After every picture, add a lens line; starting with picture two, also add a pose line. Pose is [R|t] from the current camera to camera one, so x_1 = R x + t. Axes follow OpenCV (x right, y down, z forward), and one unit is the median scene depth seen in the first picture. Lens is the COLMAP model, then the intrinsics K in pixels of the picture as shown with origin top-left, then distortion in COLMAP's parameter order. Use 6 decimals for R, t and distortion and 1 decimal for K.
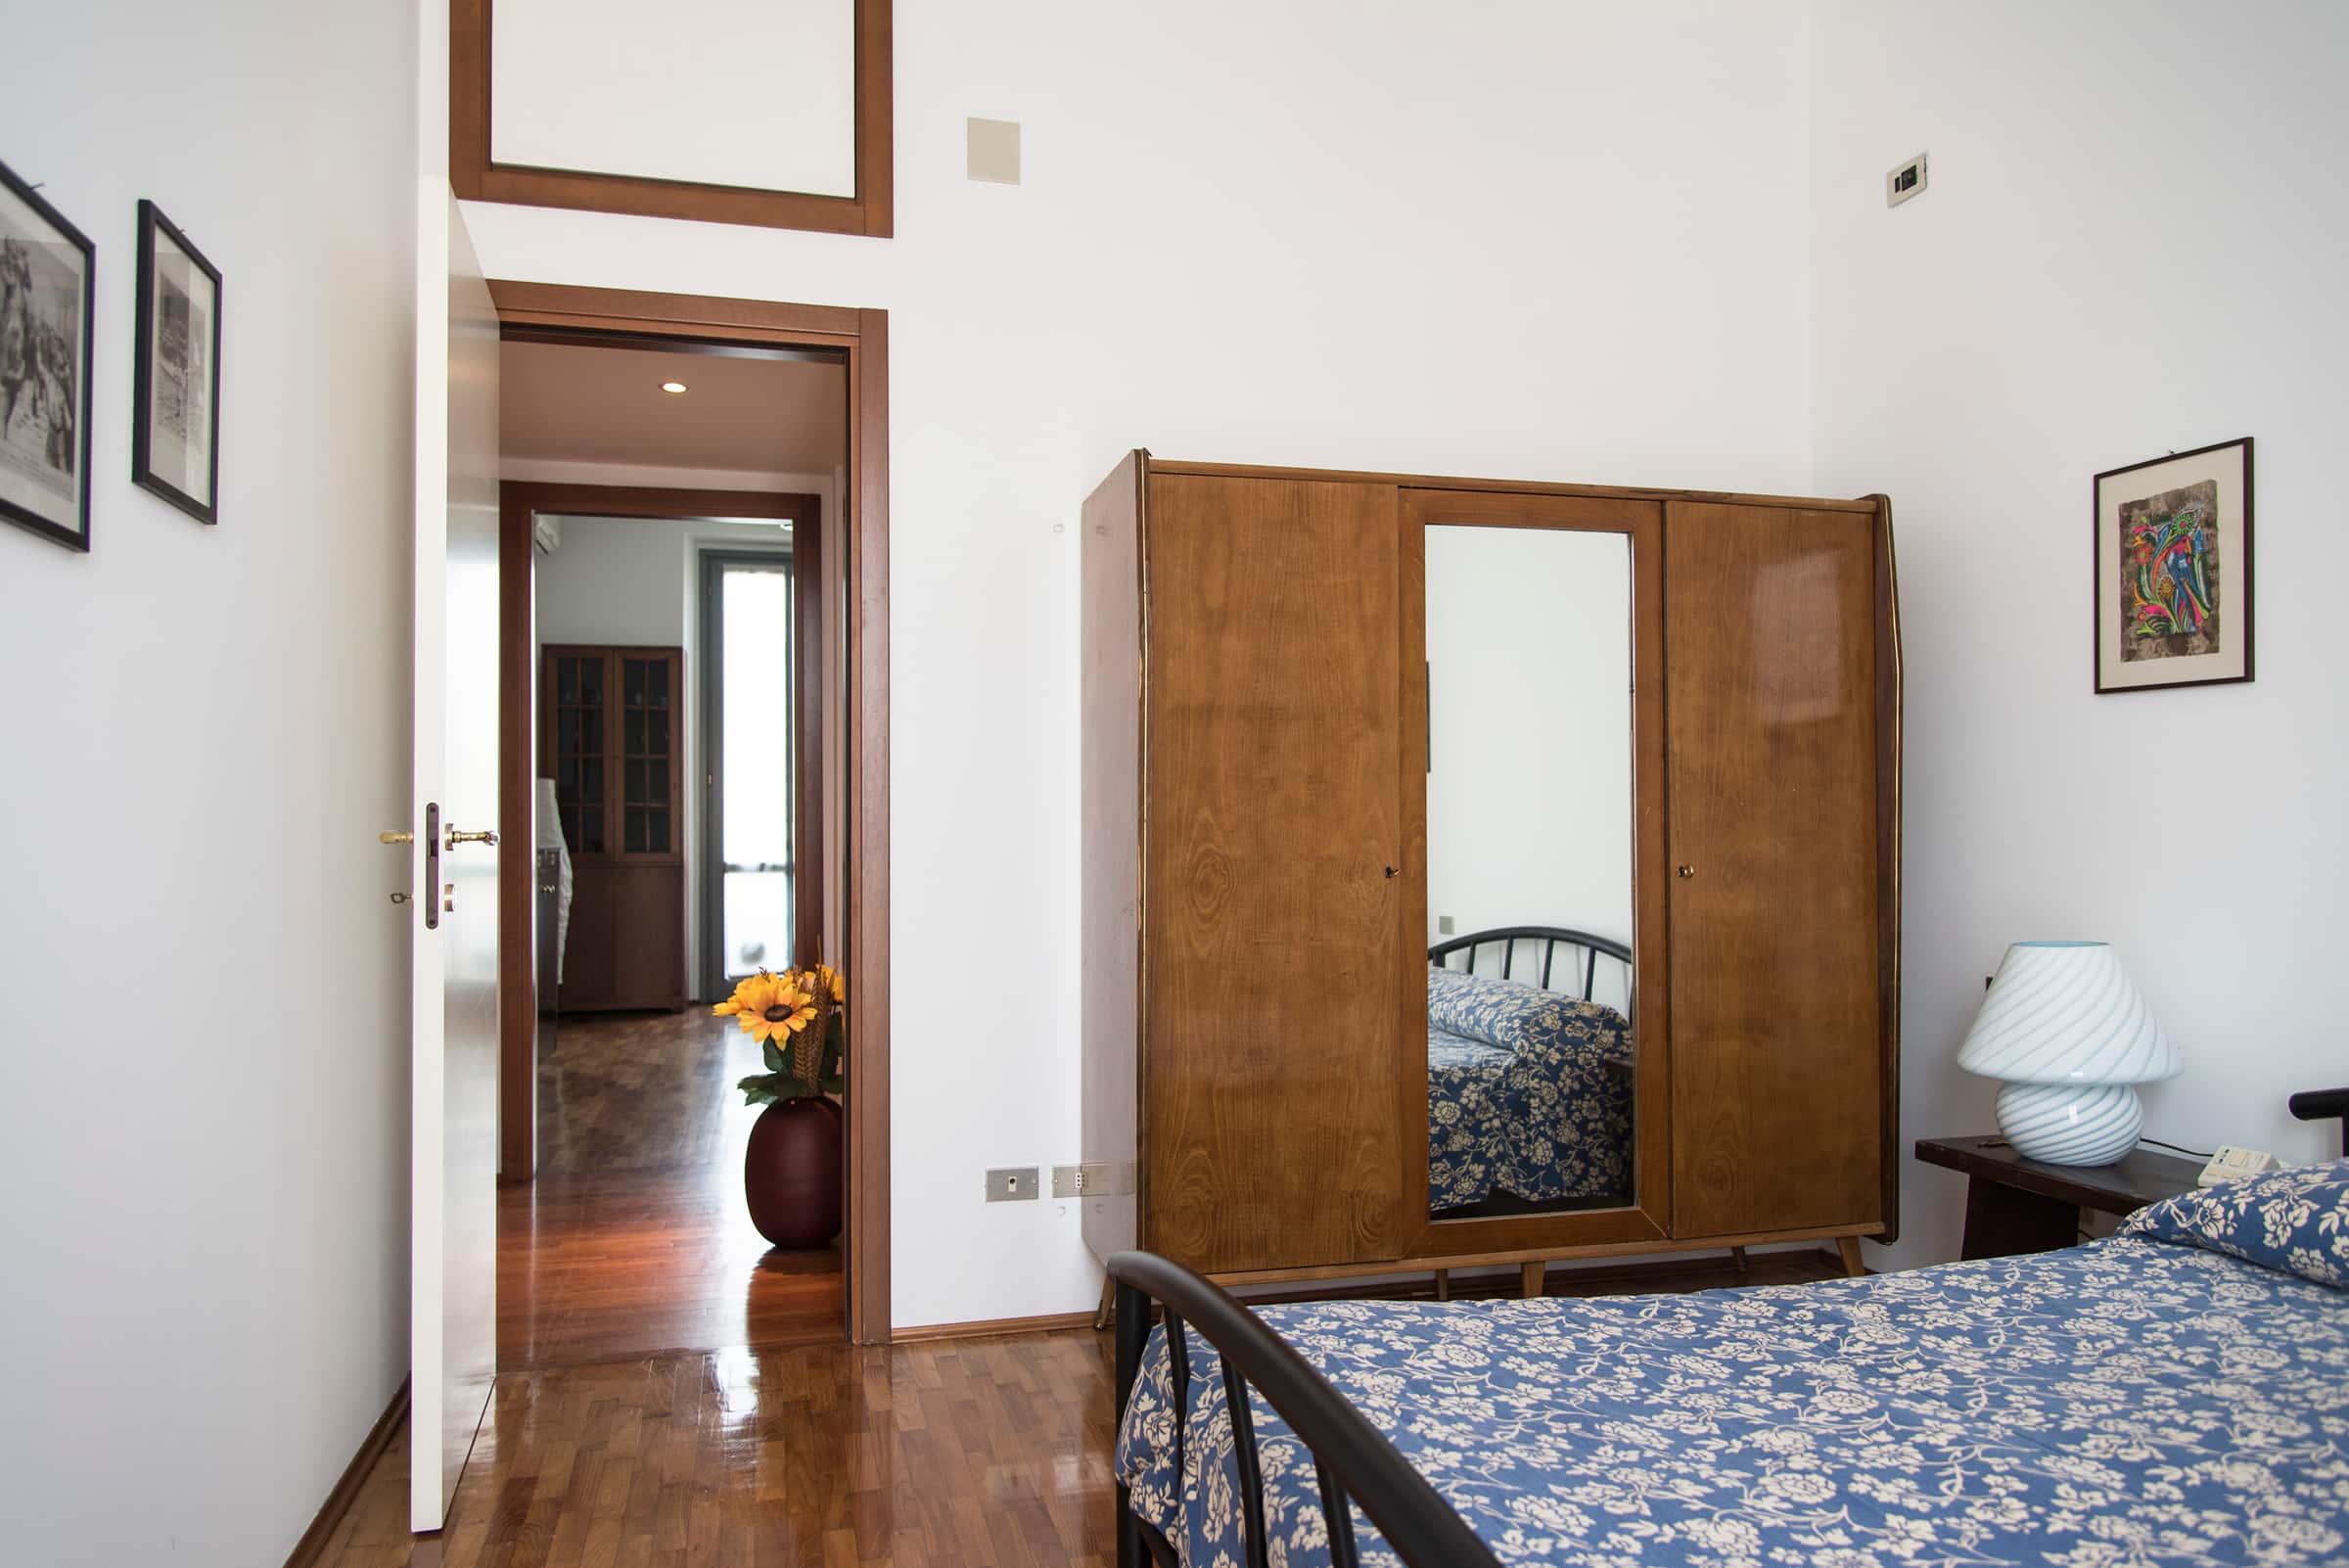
lens RADIAL K [[1572.4, 0, 1176.6], [0, 1572.4, 788.3], [0, 0, 1]] dist [-0.000755, -0.003627]
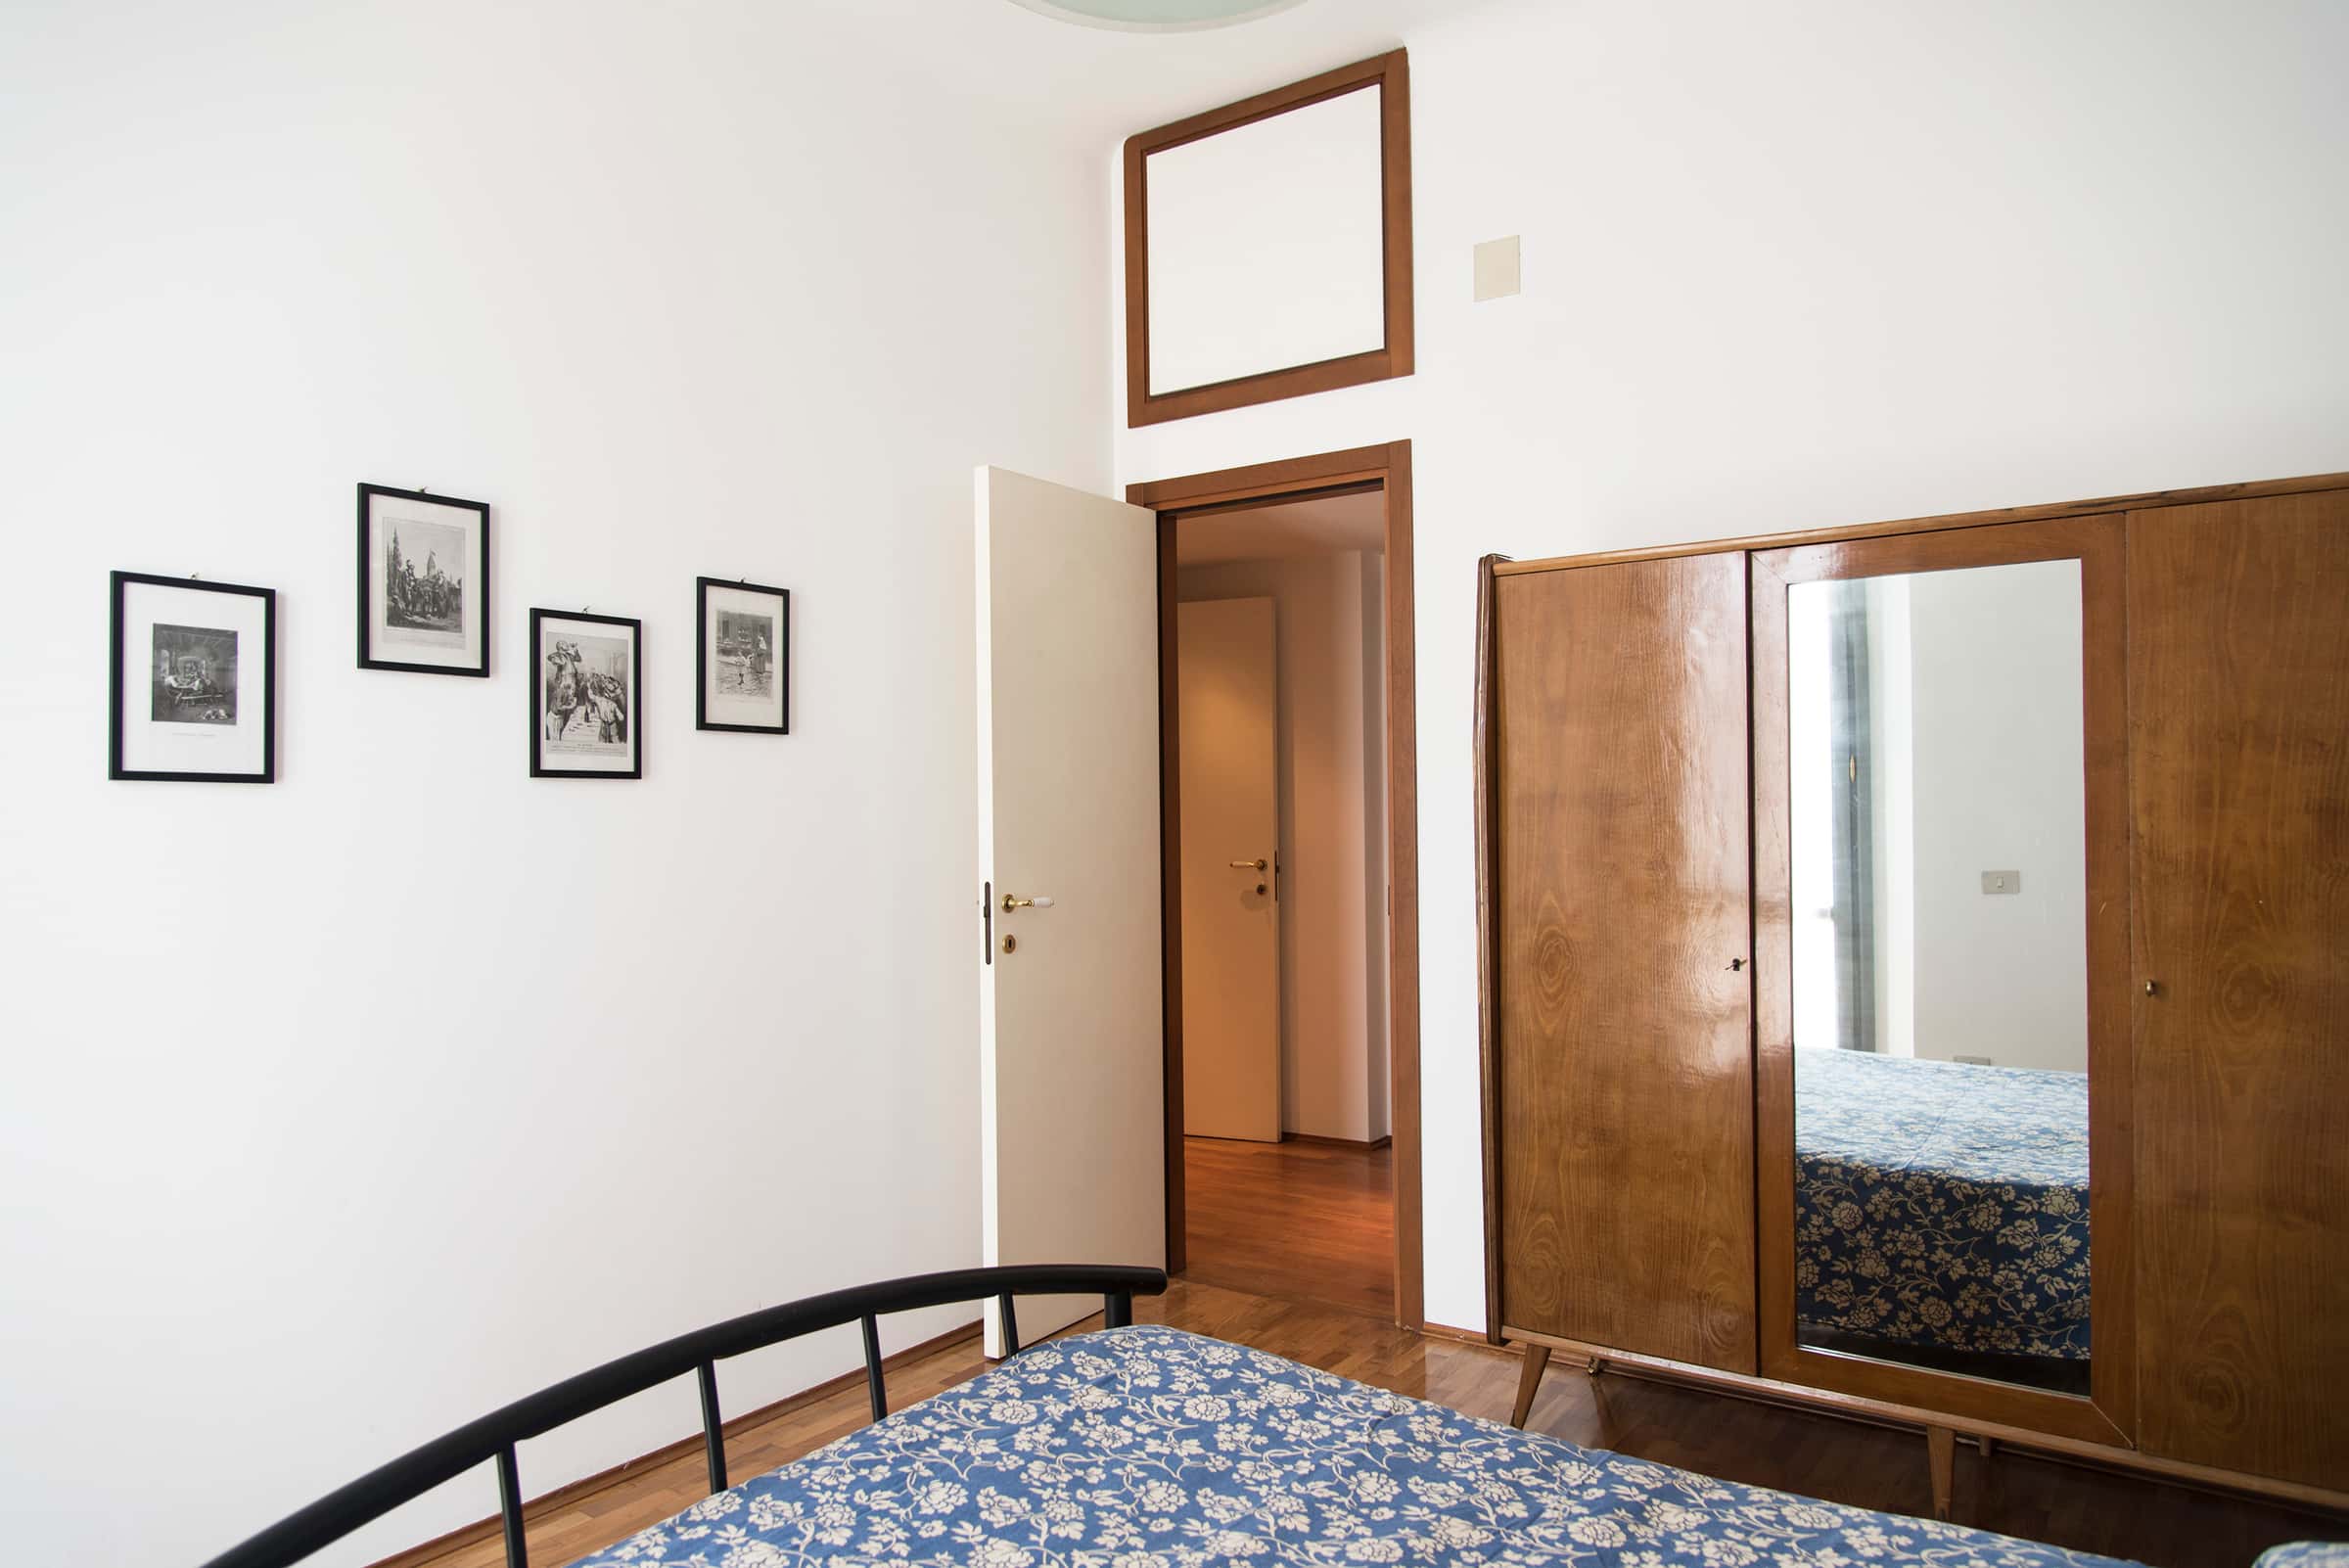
lens RADIAL K [[1572.4, 0, 1172.5], [0, 1572.4, 790.2], [0, 0, 1]] dist [-0.000755, -0.003627]
pose [[0.633348, -0.012301, -0.773770, 0.663992], [0.031609, 0.999450, 0.009984, -0.072698], [0.773222, -0.030781, 0.633389, 0.146575]]
